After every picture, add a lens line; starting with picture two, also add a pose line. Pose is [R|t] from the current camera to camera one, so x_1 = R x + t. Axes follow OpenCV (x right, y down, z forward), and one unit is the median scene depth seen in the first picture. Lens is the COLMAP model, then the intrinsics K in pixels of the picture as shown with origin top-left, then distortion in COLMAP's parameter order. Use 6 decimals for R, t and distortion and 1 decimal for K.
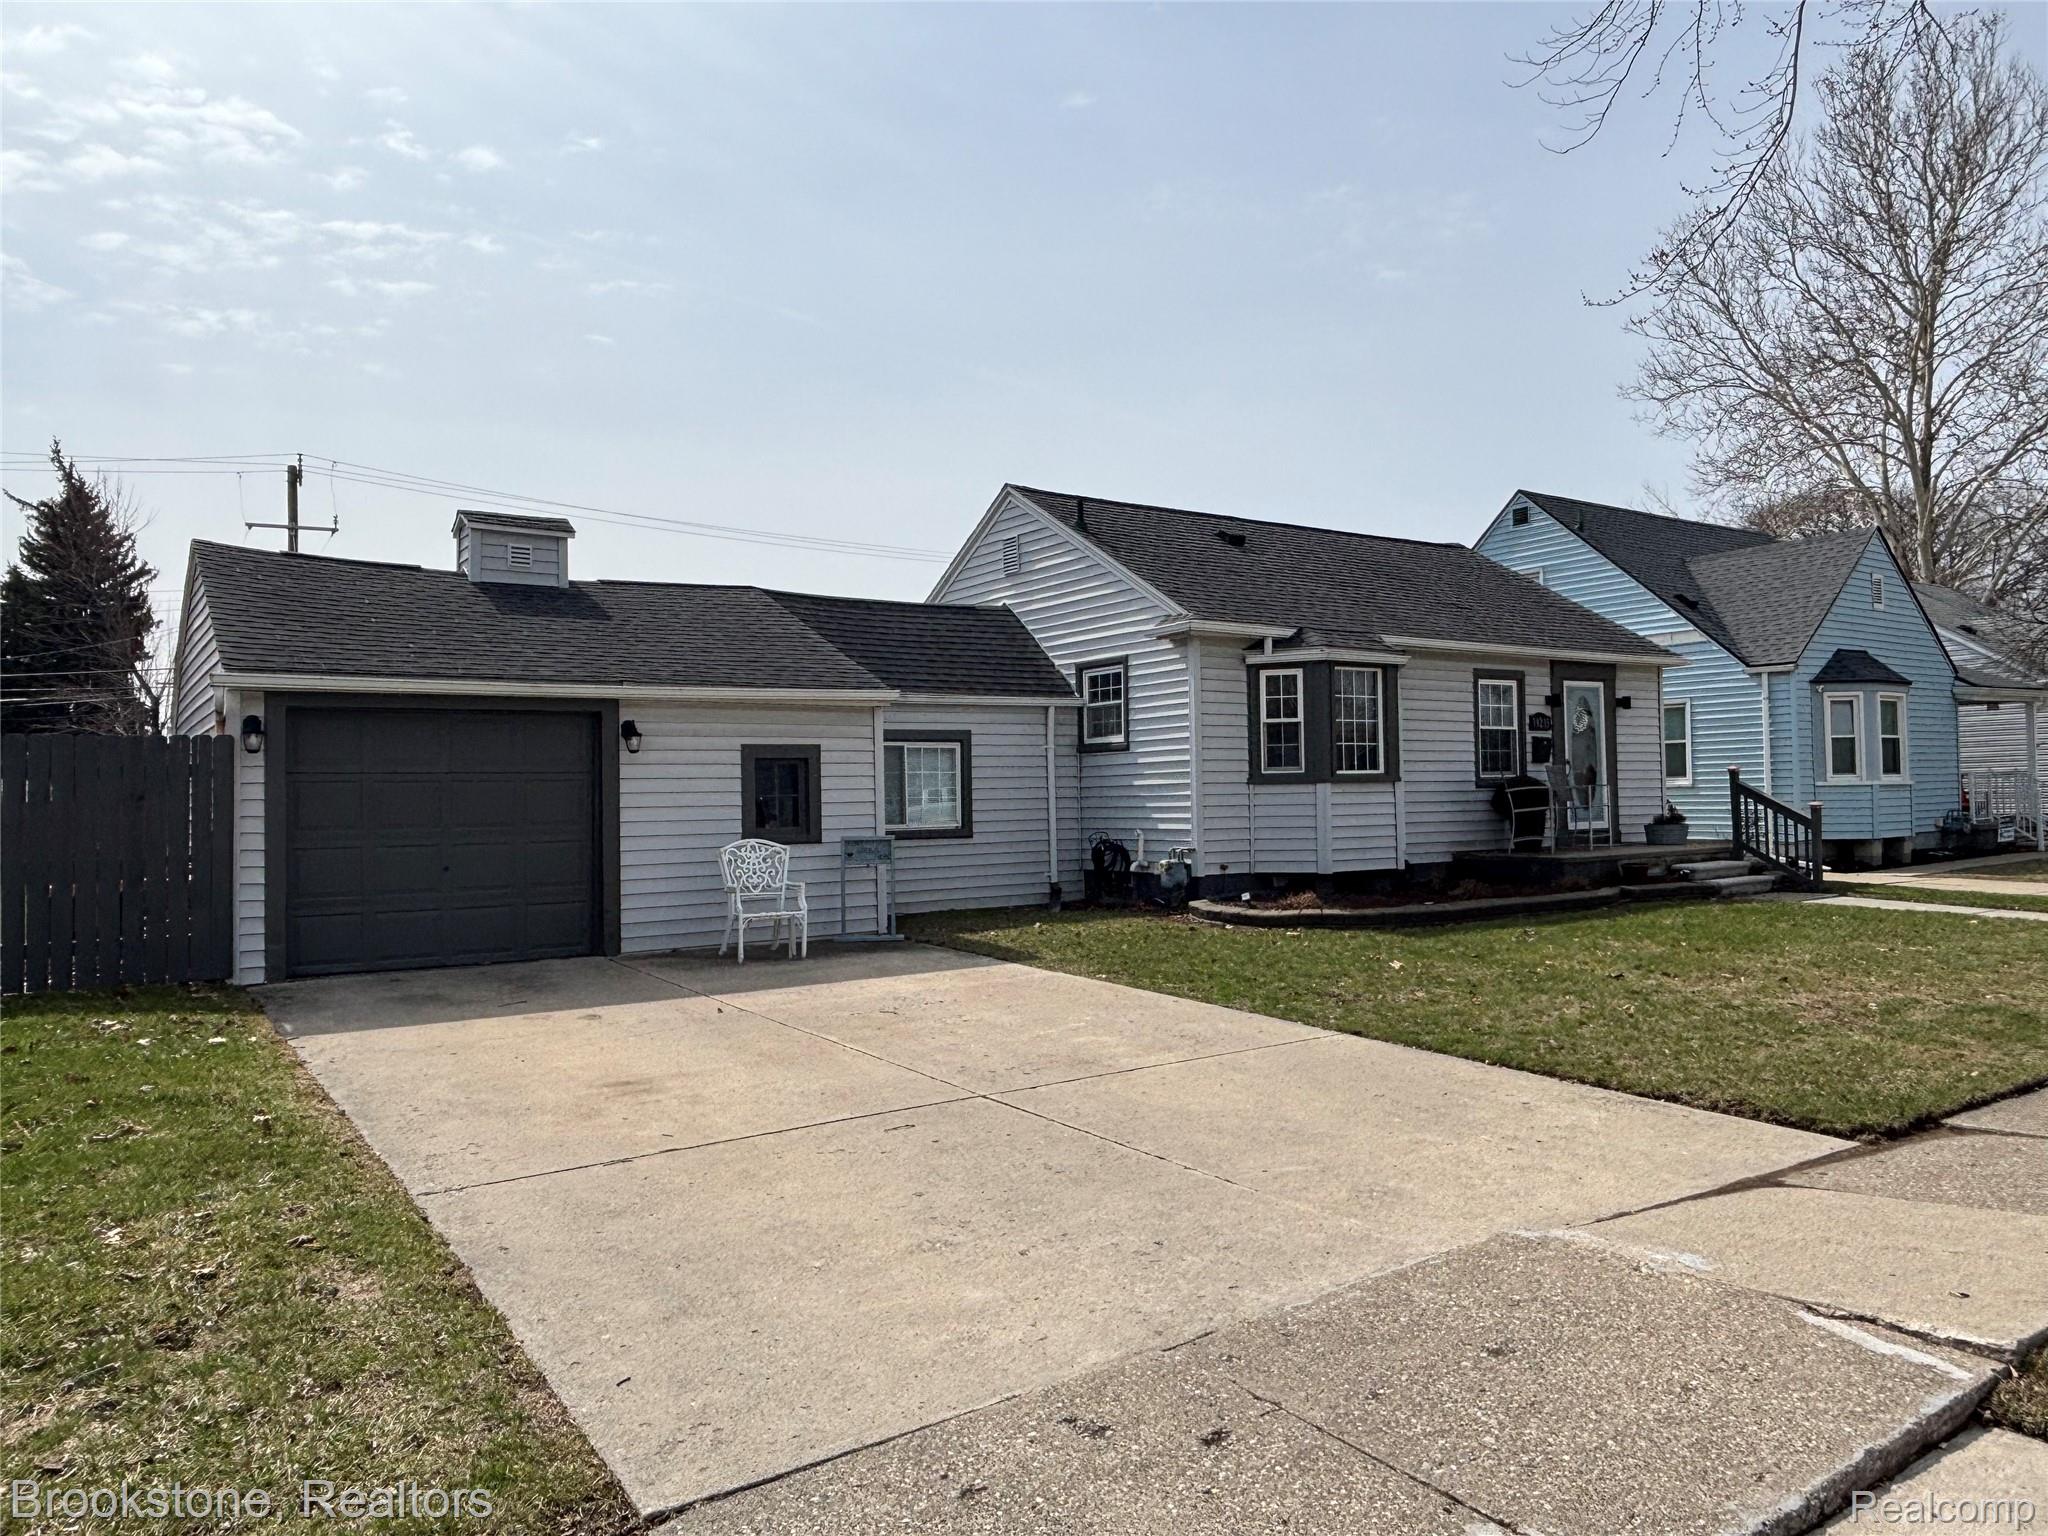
lens RADIAL K [[1377.8, 0, 1025.8], [0, 1377.8, 728.4], [0, 0, 1]] dist [0.062253, -0.000168]
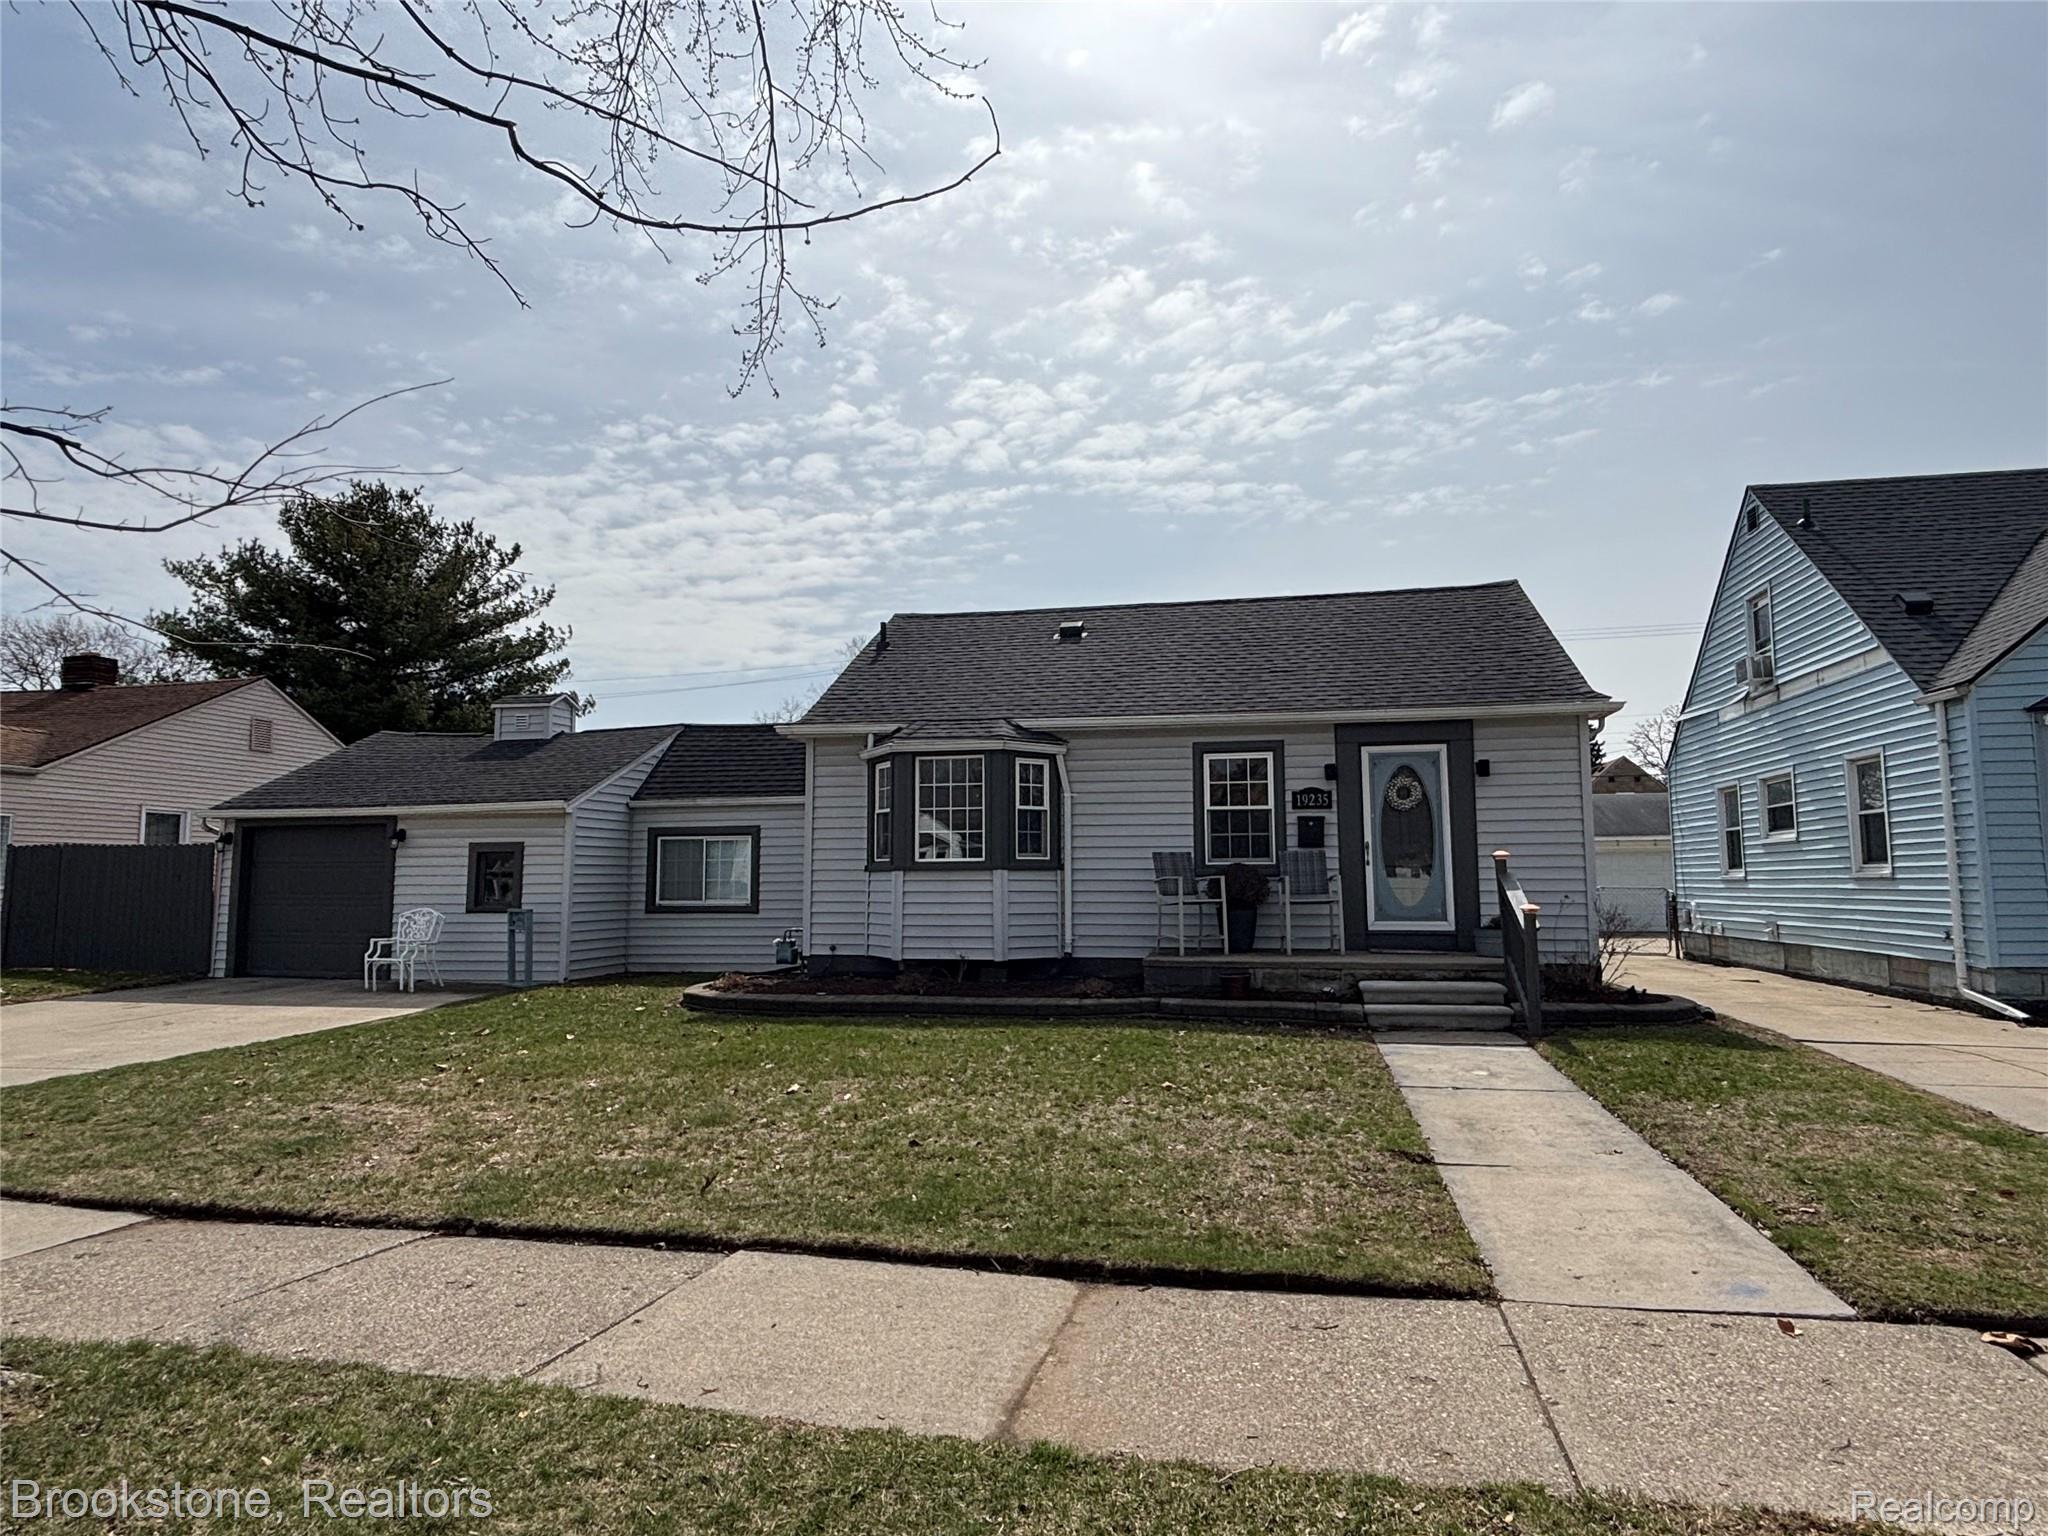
lens RADIAL K [[1143.4, 0, 1024.0], [0, 1143.4, 768.0], [0, 0, 1]] dist [0.024719, -0.001541]
pose [[0.701754, -0.055591, -0.710247, 0.821078], [0.027443, 0.998320, -0.051023, 0.008245], [0.711890, 0.016314, 0.702101, 0.430550]]
